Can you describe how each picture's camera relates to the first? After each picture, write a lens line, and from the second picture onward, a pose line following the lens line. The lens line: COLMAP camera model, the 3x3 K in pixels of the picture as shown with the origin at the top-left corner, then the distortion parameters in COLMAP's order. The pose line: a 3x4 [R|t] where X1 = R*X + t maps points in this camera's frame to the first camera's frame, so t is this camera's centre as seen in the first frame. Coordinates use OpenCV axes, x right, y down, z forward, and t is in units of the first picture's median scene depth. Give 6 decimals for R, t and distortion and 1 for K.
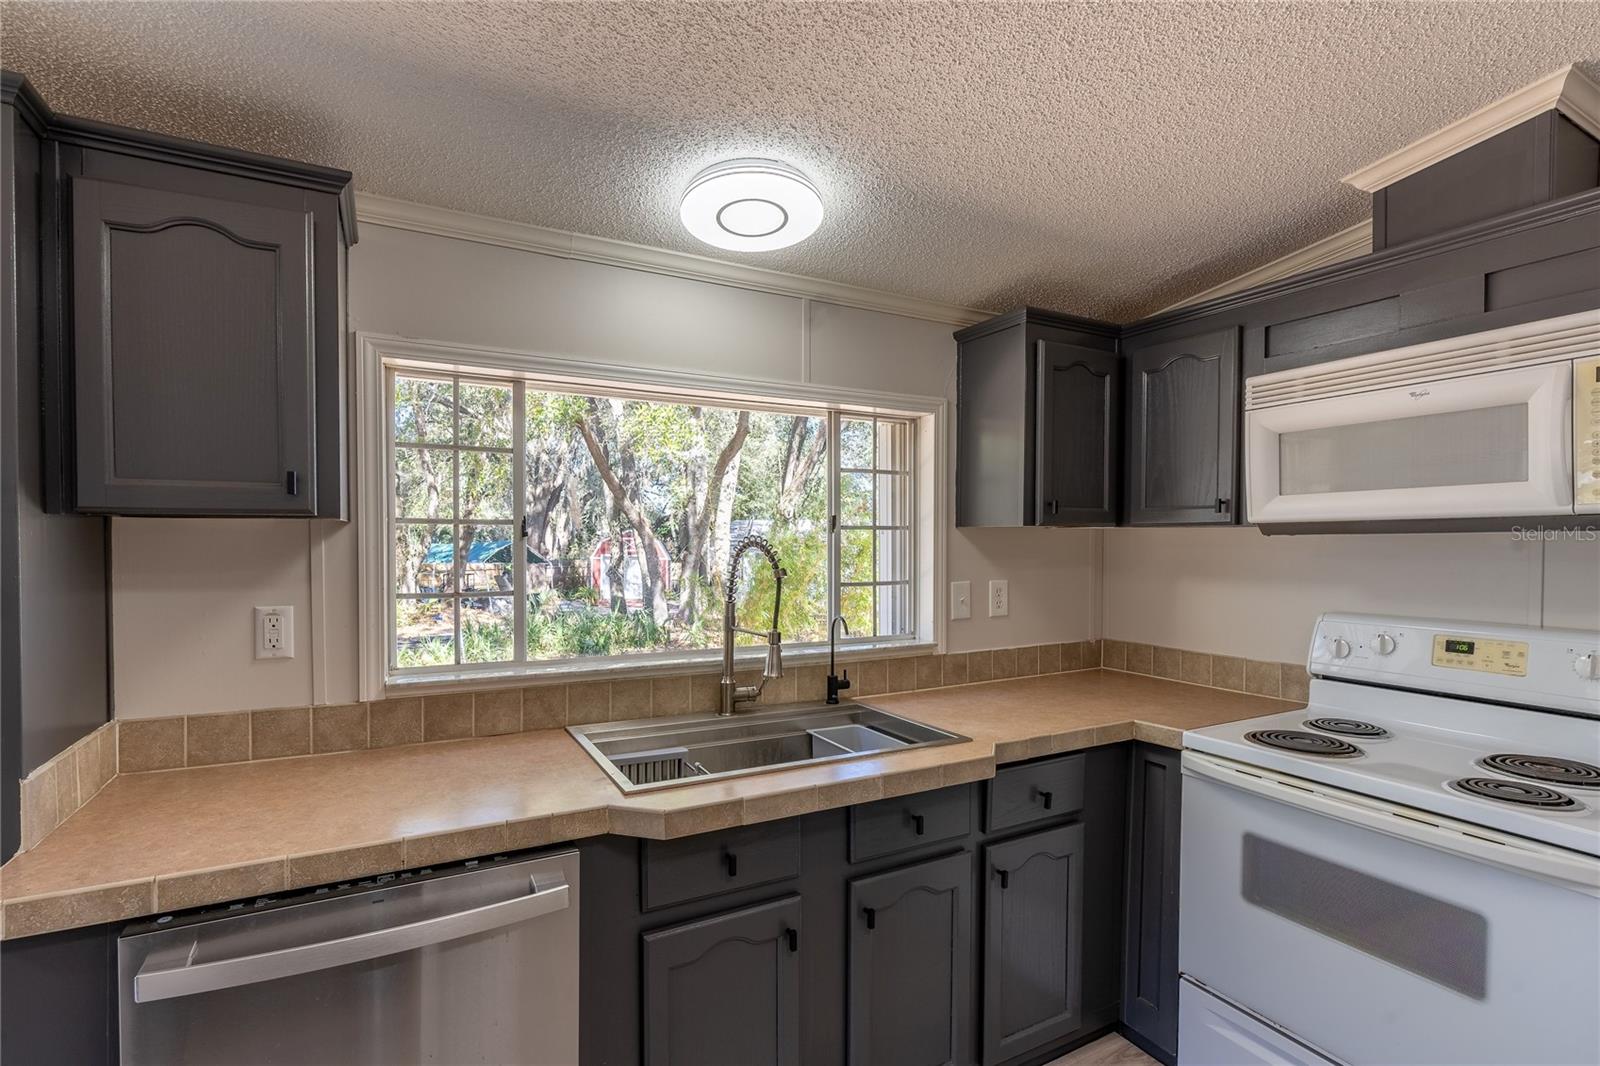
lens RADIAL K [[749.4, 0, 799.2], [0, 749.4, 563.6], [0, 0, 1]] dist [-0.012642, 0.002597]
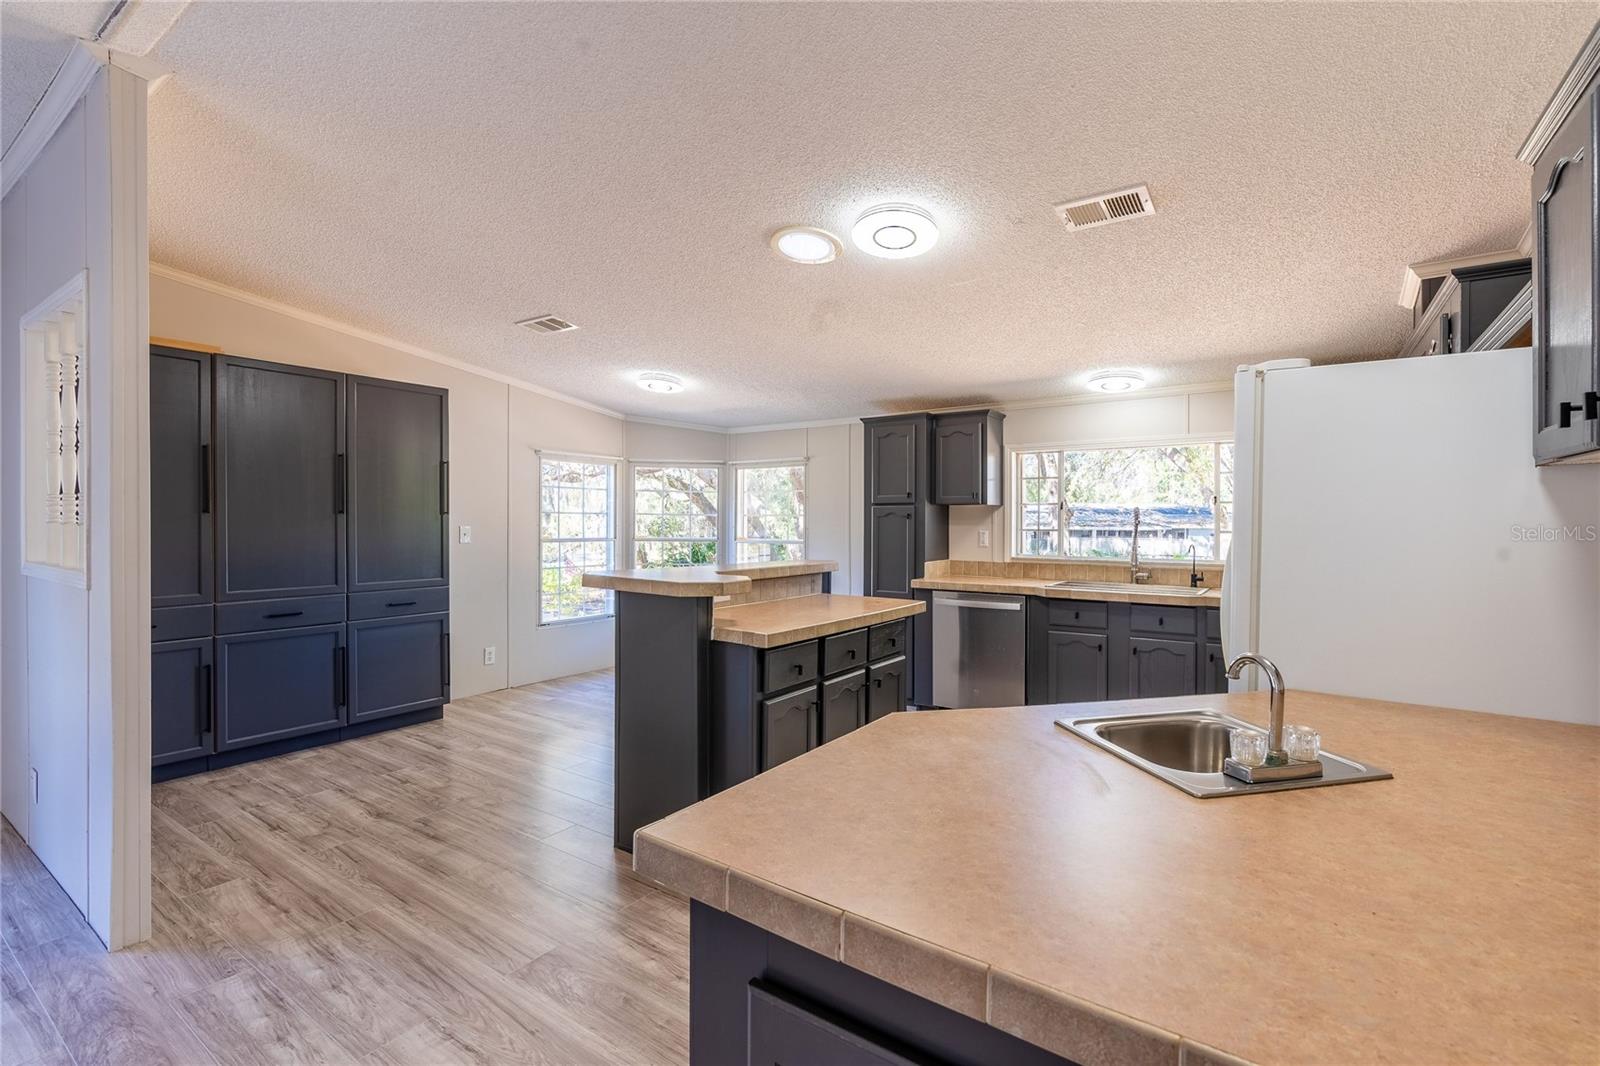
lens RADIAL K [[711.5, 0, 803.7], [0, 711.5, 530.5], [0, 0, 1]] dist [-0.019024, 0.000336]
pose [[0.449113, 0.010960, -0.893408, 1.513038], [-0.027045, 0.999633, -0.001333, 0.070181], [0.893065, 0.024761, 0.449245, -0.979524]]
